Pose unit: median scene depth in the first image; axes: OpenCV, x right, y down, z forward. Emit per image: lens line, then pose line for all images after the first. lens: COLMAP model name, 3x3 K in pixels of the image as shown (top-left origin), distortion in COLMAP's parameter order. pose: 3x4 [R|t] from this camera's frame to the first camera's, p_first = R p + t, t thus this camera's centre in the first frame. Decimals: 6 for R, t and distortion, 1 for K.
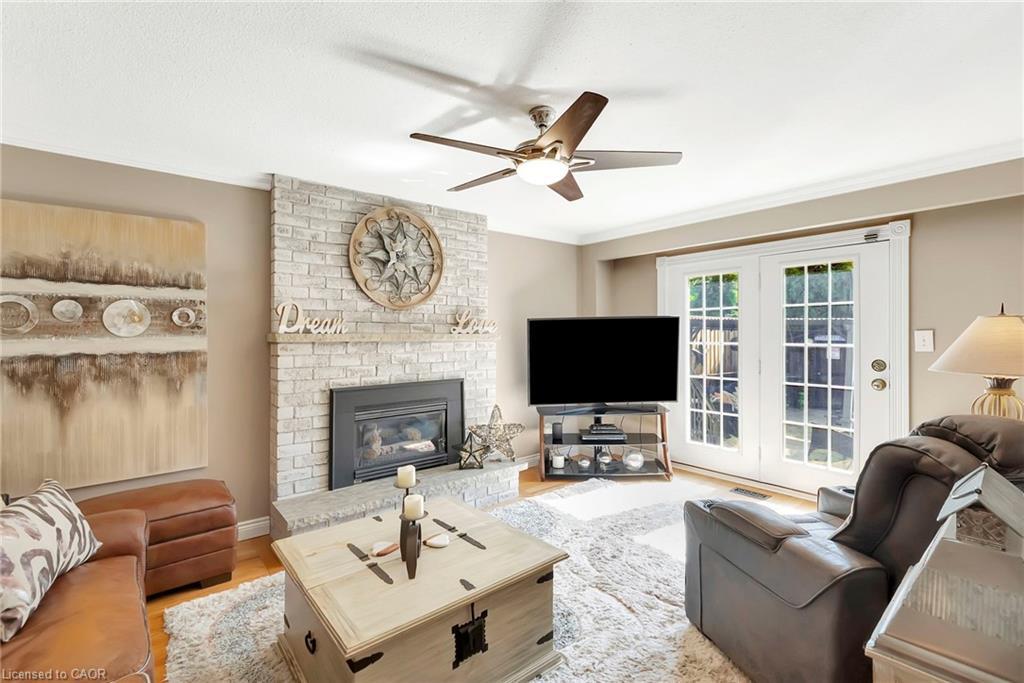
lens RADIAL K [[463.9, 0, 514.9], [0, 463.9, 336.5], [0, 0, 1]] dist [0.013066, -0.000246]
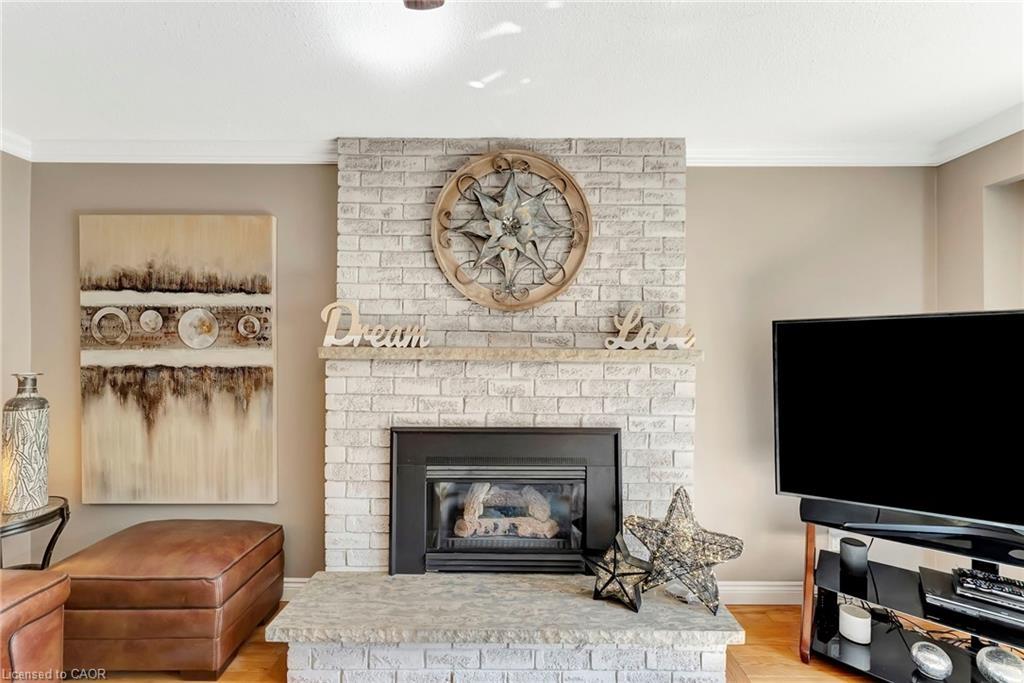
lens RADIAL K [[413.8, 0, 506.1], [0, 413.8, 346.9], [0, 0, 1]] dist [0.001388, 0.000098]
pose [[0.764319, 0.010881, -0.644747, 0.127375], [-0.013247, 0.999912, 0.001171, -0.009517], [0.644702, 0.007646, 0.764395, 0.625660]]
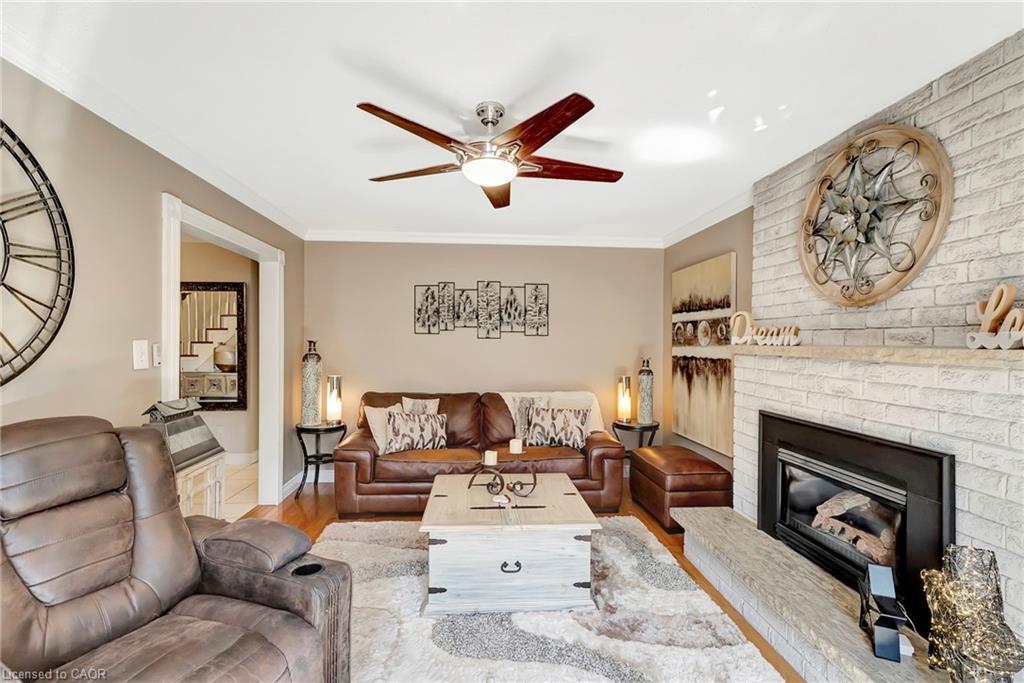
lens RADIAL K [[463.9, 0, 519.0], [0, 463.9, 346.0], [0, 0, 1]] dist [0.013066, -0.000246]
pose [[-0.569947, 0.003825, -0.821672, 0.548857], [-0.015354, 0.999765, 0.015304, -0.010555], [0.821538, 0.021339, -0.569755, 1.097860]]
